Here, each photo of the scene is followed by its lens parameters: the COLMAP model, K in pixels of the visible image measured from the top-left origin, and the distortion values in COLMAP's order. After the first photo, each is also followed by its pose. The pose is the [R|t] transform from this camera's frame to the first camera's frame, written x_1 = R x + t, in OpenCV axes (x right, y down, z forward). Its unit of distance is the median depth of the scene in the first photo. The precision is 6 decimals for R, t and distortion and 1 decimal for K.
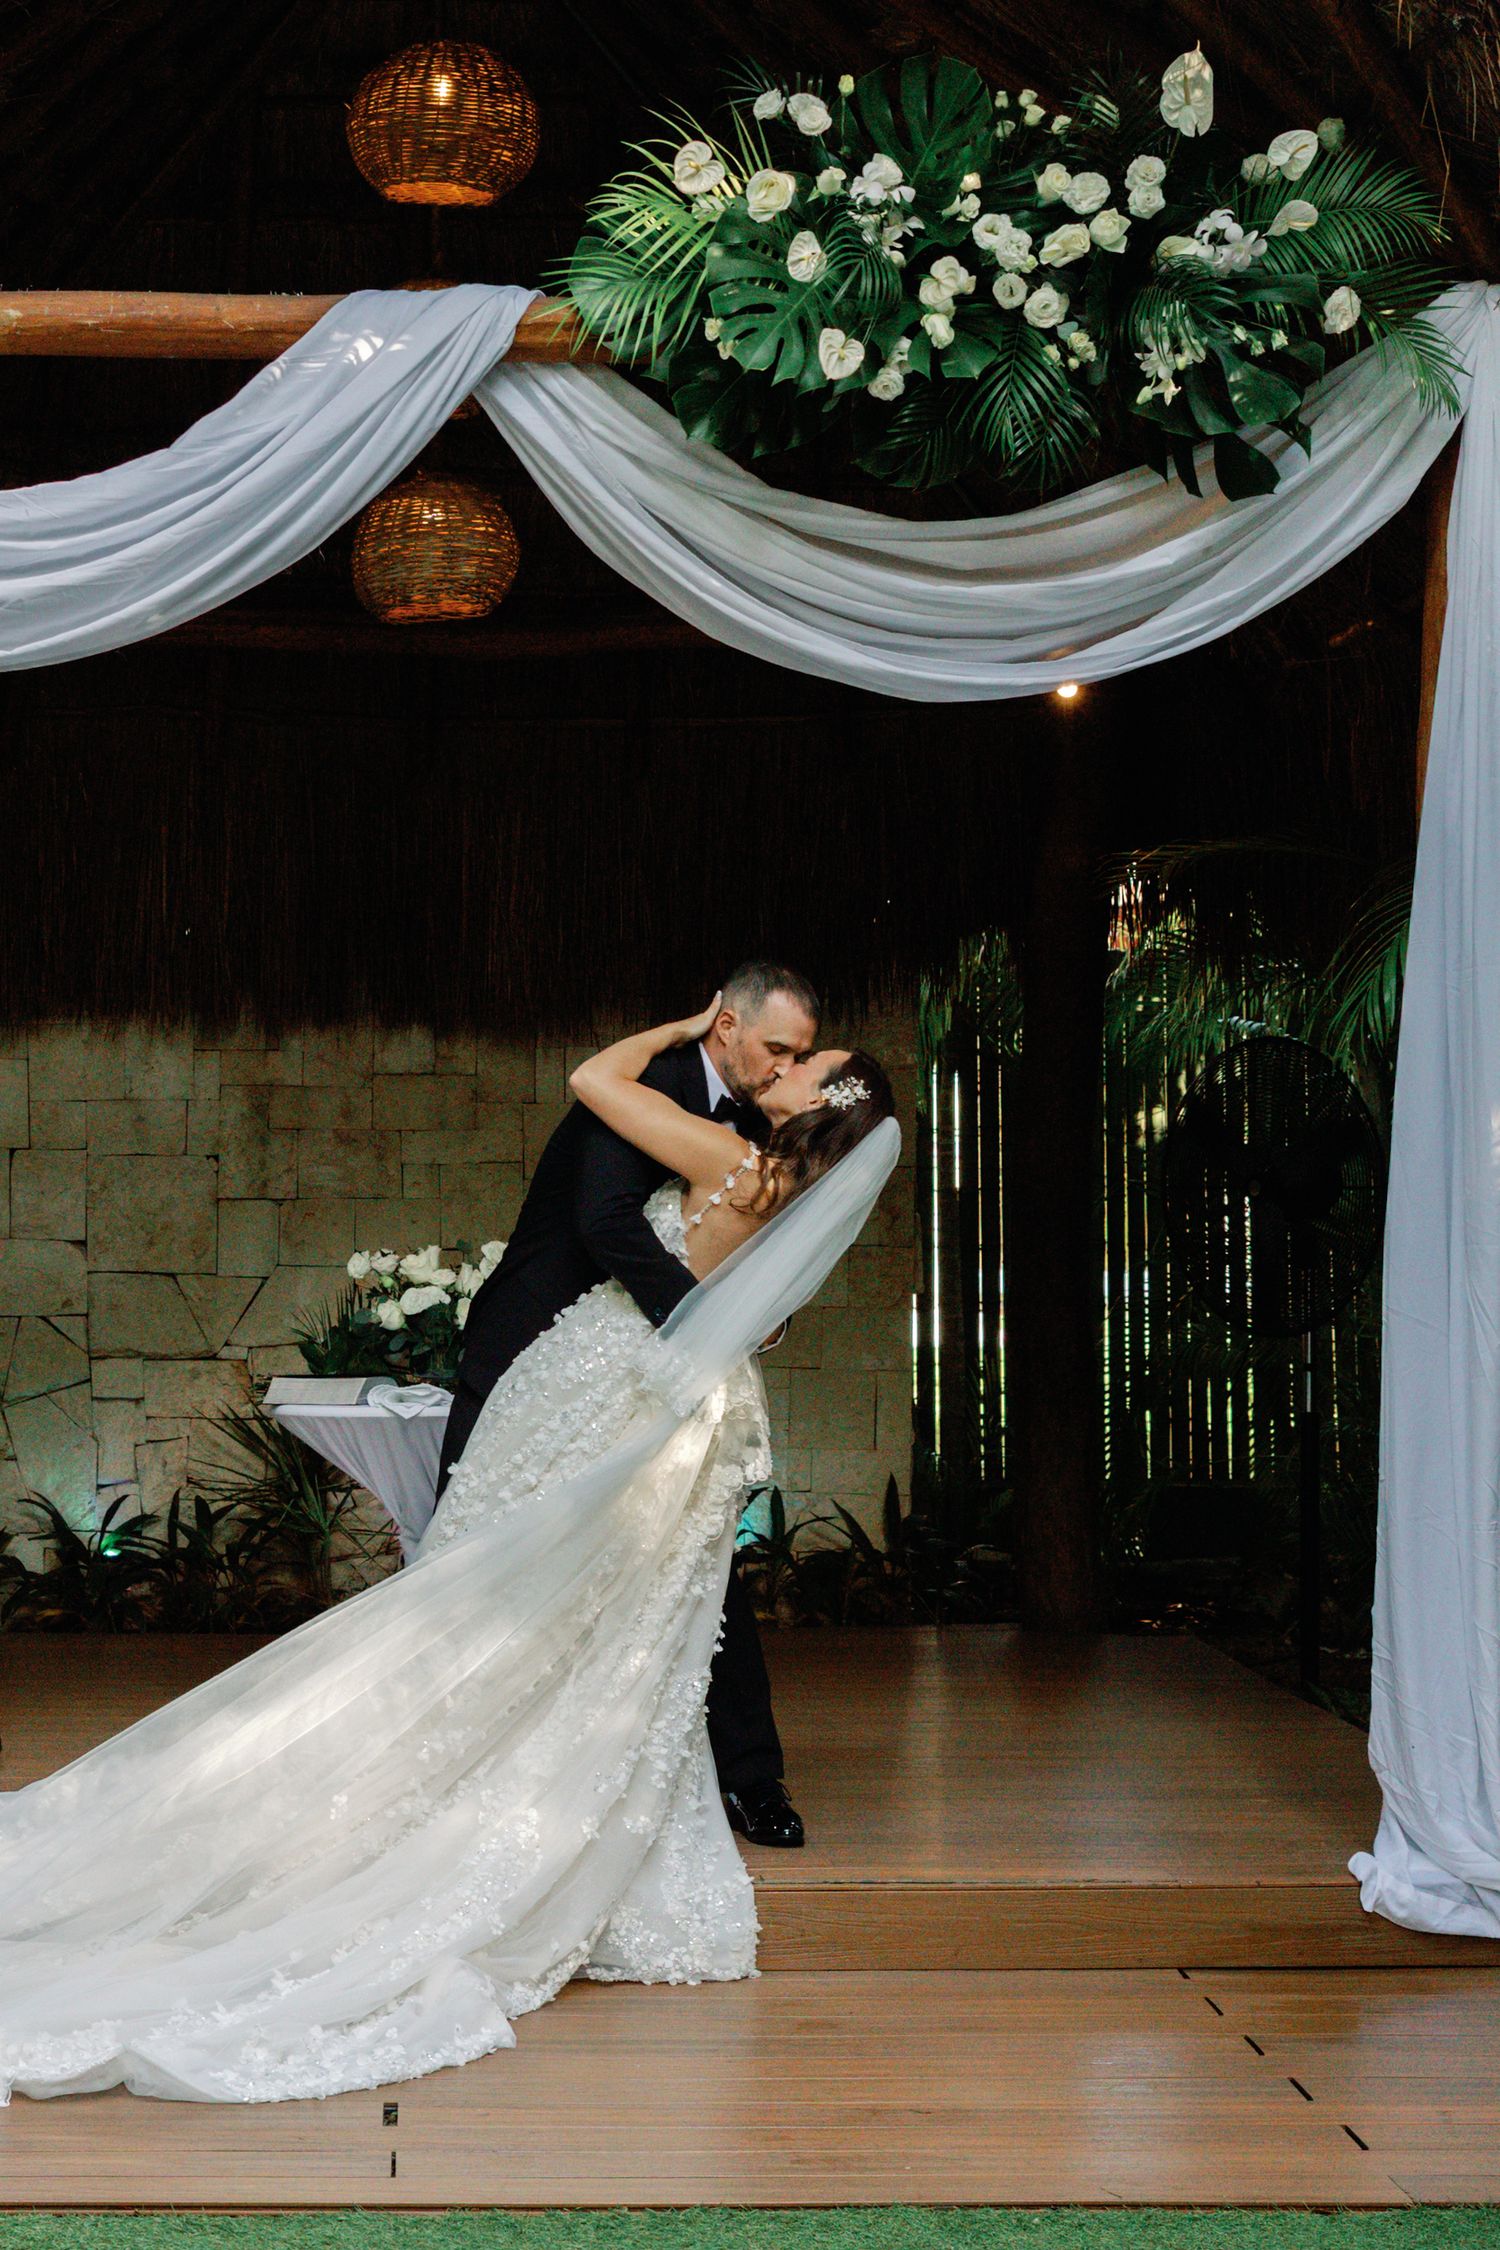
lens RADIAL K [[3794.2, 0, 477.6], [0, 3794.2, 1125.2], [0, 0, 1]] dist [0.143926, -0.054227]
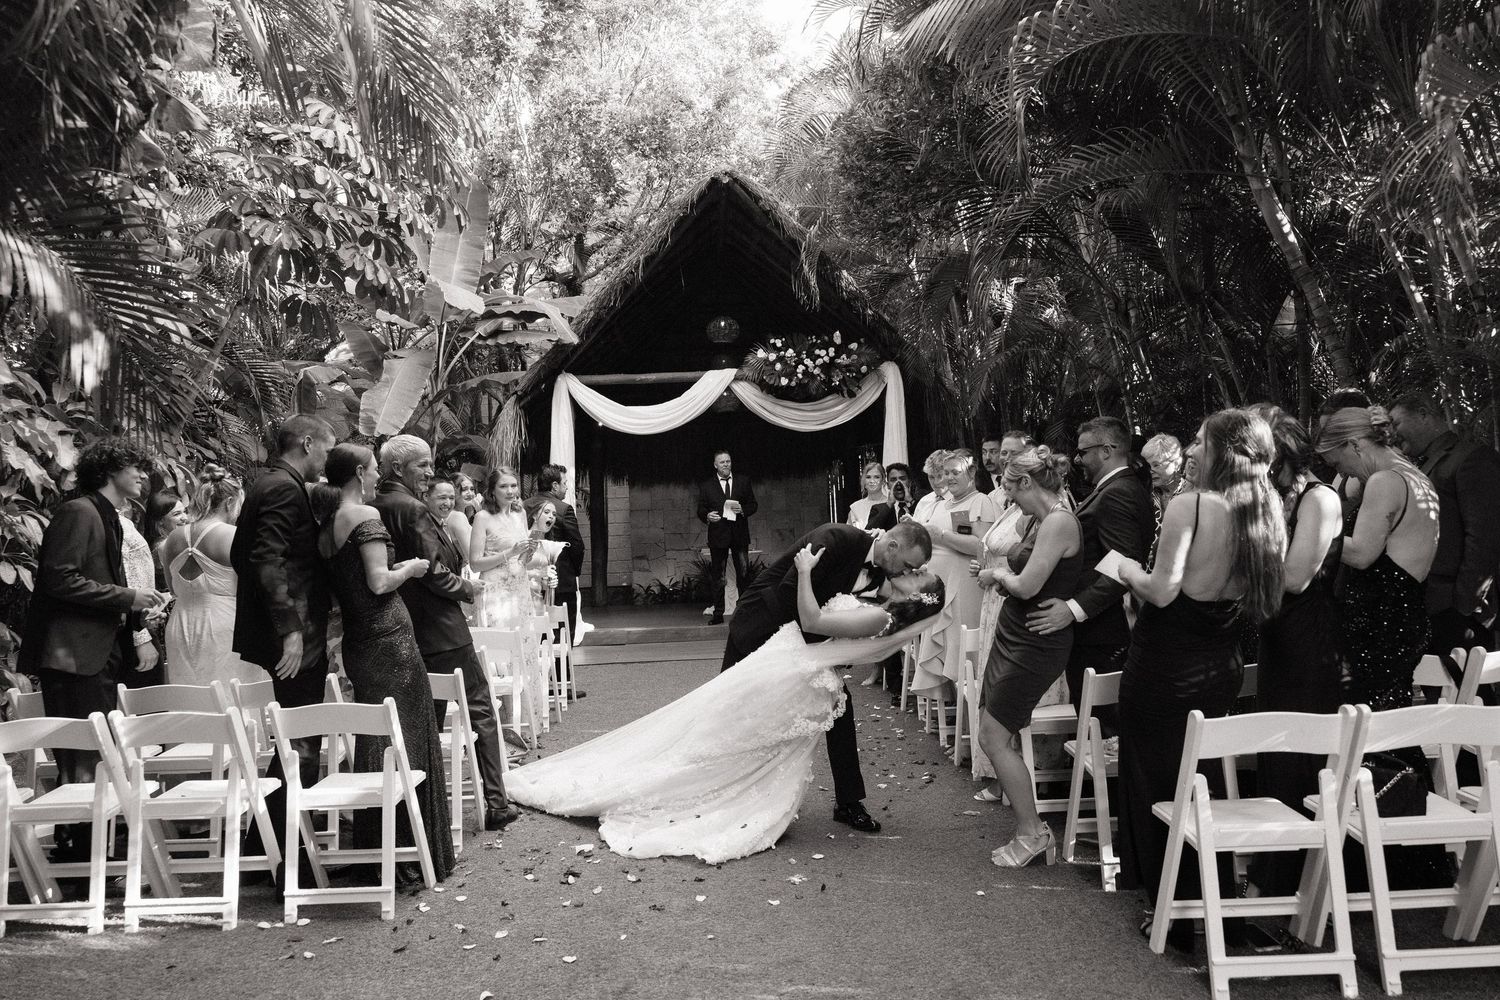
lens RADIAL K [[1161.8, 0, 750.0], [0, 1161.8, 500.0], [0, 0, 1]] dist [0.005753, 0.005484]
pose [[0.999123, -0.041234, -0.007267, 0.040807], [0.041252, 0.999146, 0.002226, -0.008280], [0.007169, -0.002524, 0.999971, -0.901486]]
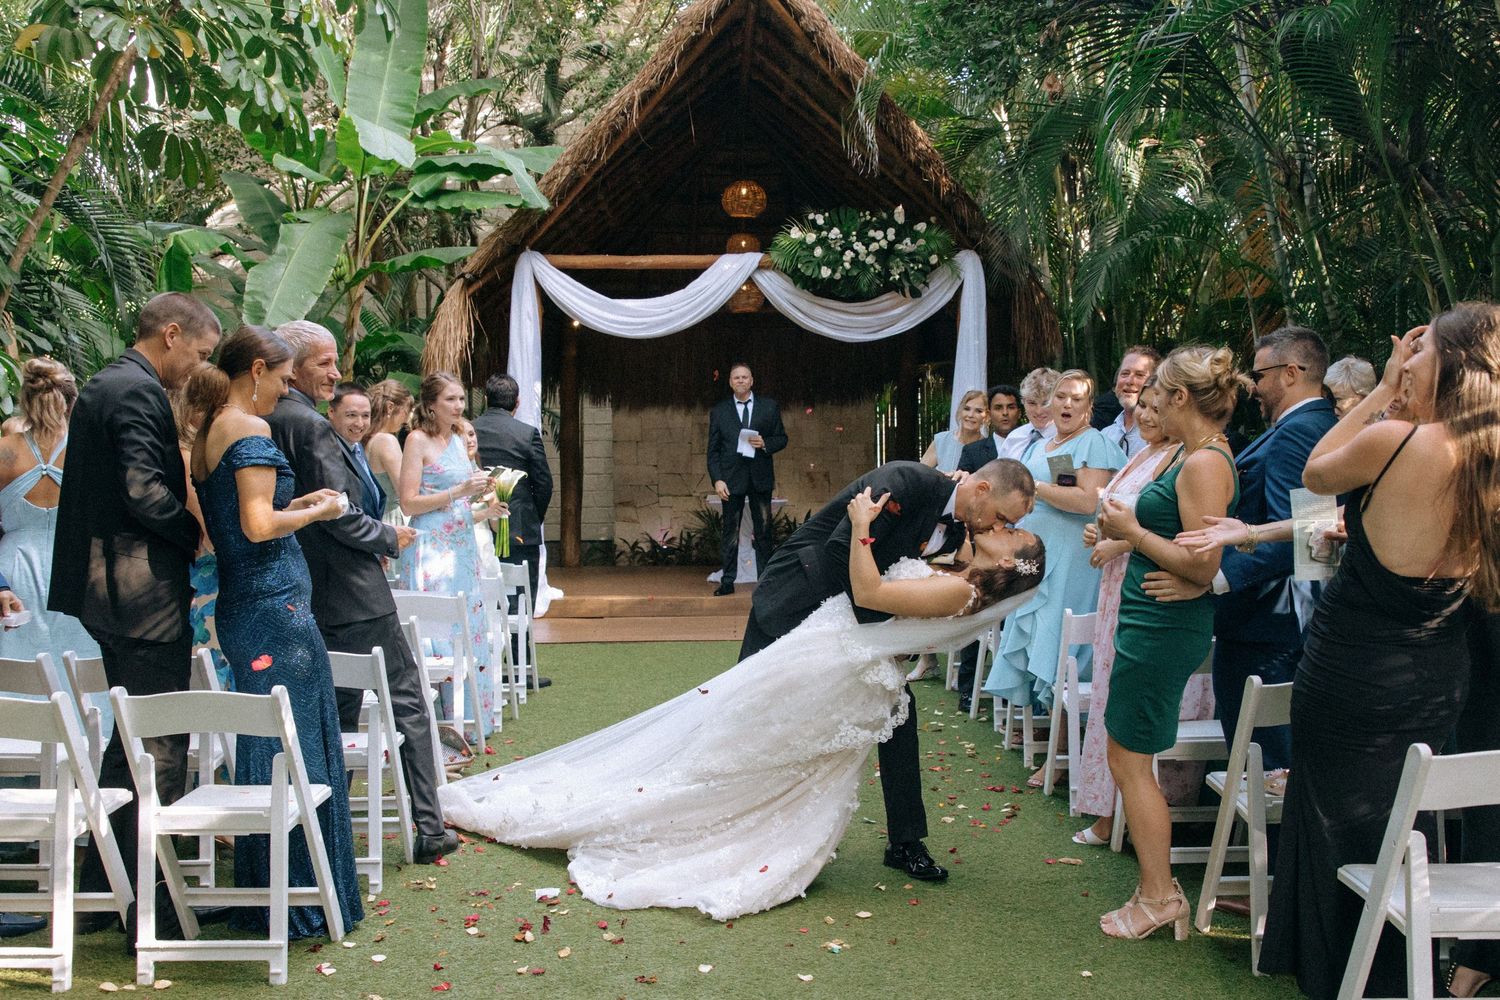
lens RADIAL K [[1500.0, 0, 778.4], [0, 1500.0, 587.2], [0, 0, 1]] dist [0.009417, -0.002846]
pose [[0.999959, -0.009026, -0.000548, 0.031455], [0.009034, 0.994582, 0.103561, -0.004852], [-0.000390, -0.103562, 0.994623, -0.850924]]
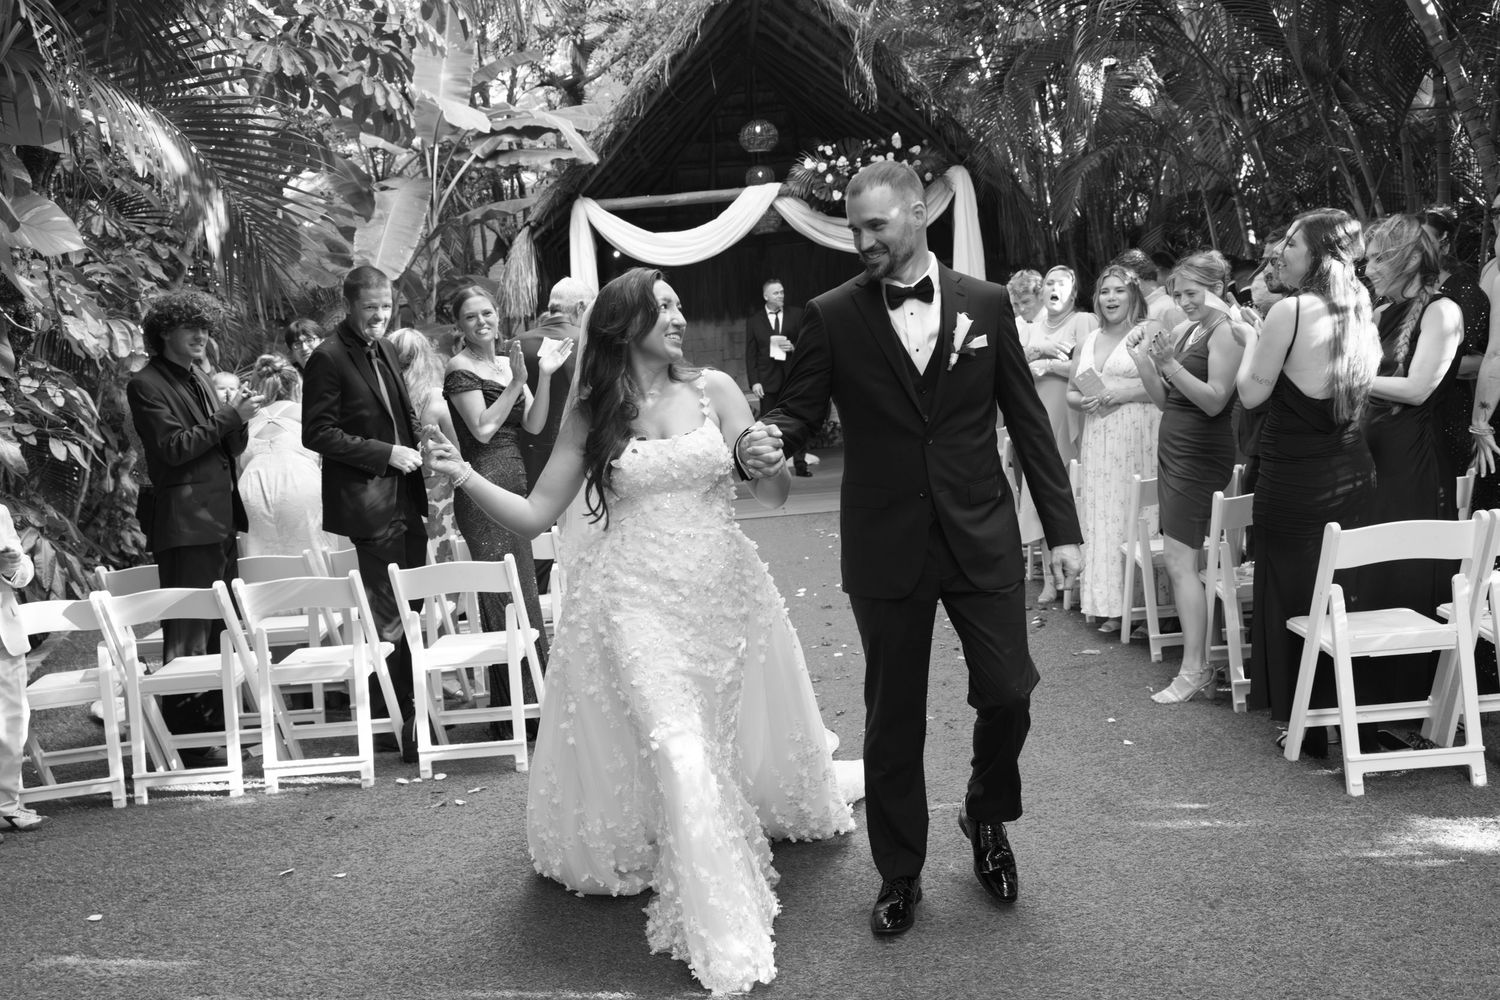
lens RADIAL K [[1398.7, 0, 751.9], [0, 1398.7, 501.5], [0, 0, 1]] dist [0.006735, 0.001927]
pose [[0.996018, -0.084972, -0.026989, -0.010686], [0.087602, 0.989006, 0.119138, -0.013995], [0.016569, -0.121027, 0.992511, -1.012289]]
